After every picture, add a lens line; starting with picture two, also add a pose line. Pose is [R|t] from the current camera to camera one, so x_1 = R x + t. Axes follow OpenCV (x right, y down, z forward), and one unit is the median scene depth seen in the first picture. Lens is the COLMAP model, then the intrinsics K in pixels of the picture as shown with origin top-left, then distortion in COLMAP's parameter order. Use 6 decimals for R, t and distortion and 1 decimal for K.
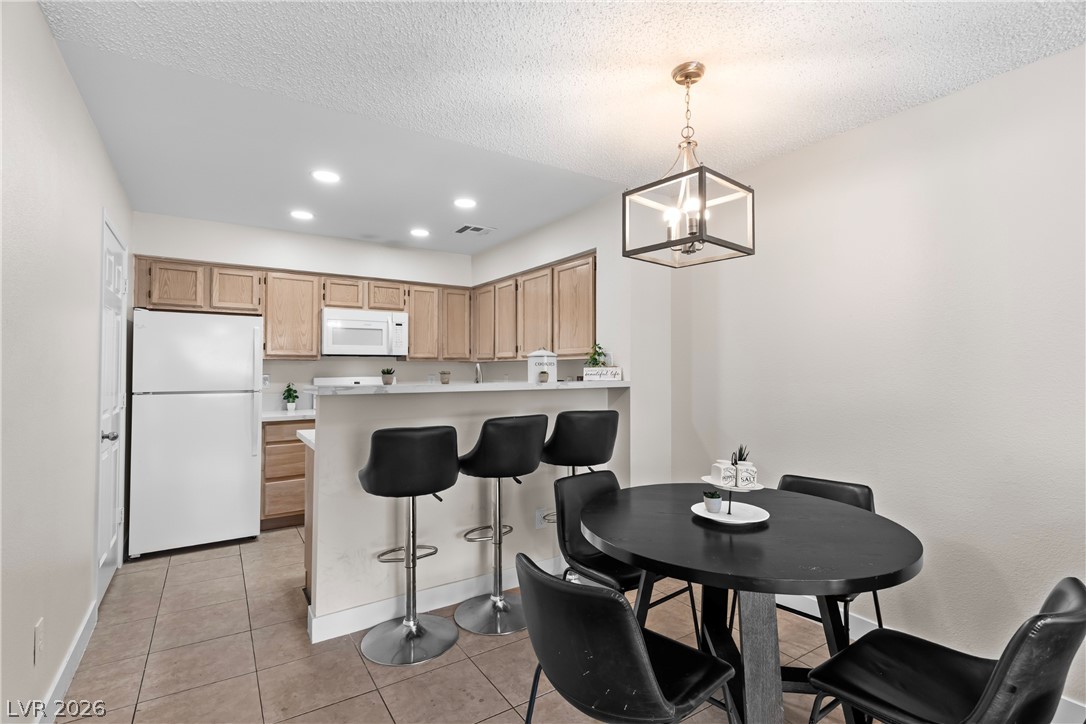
lens RADIAL K [[520.7, 0, 547.2], [0, 520.7, 359.9], [0, 0, 1]] dist [0.003300, 0.000955]
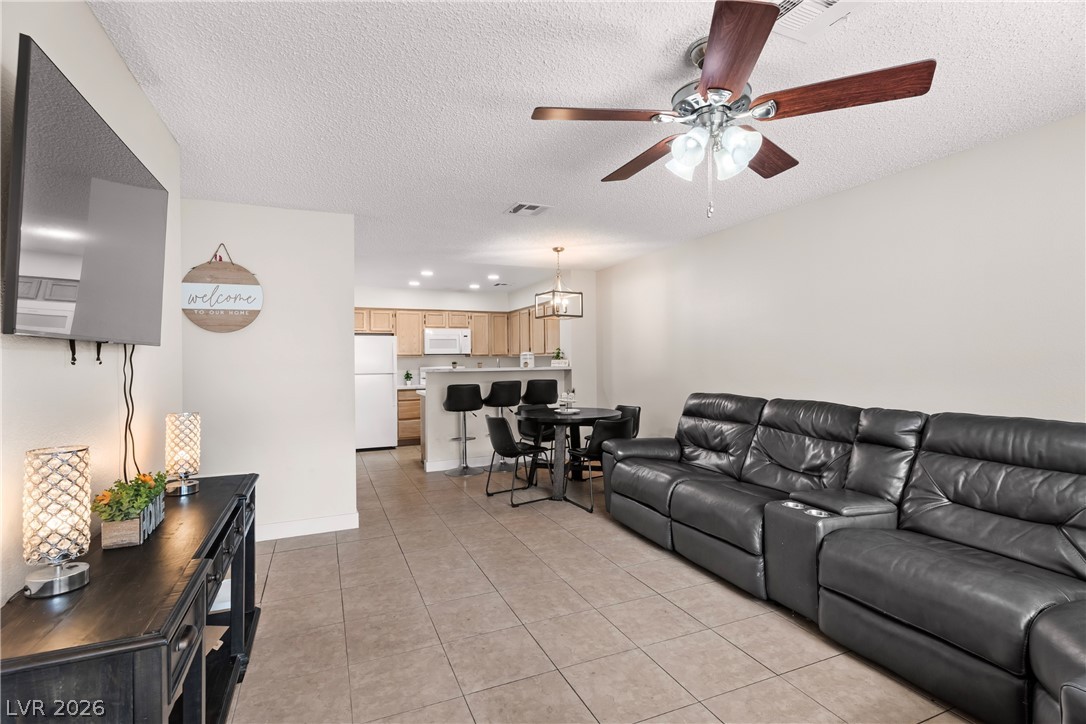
lens RADIAL K [[513.9, 0, 543.0], [0, 513.9, 362.0], [0, 0, 1]] dist [0.005120, 0.000853]
pose [[0.986606, -0.011237, -0.162737, 0.373062], [0.014588, 0.999705, 0.019413, -0.016500], [0.162471, -0.021527, 0.986478, -0.979992]]
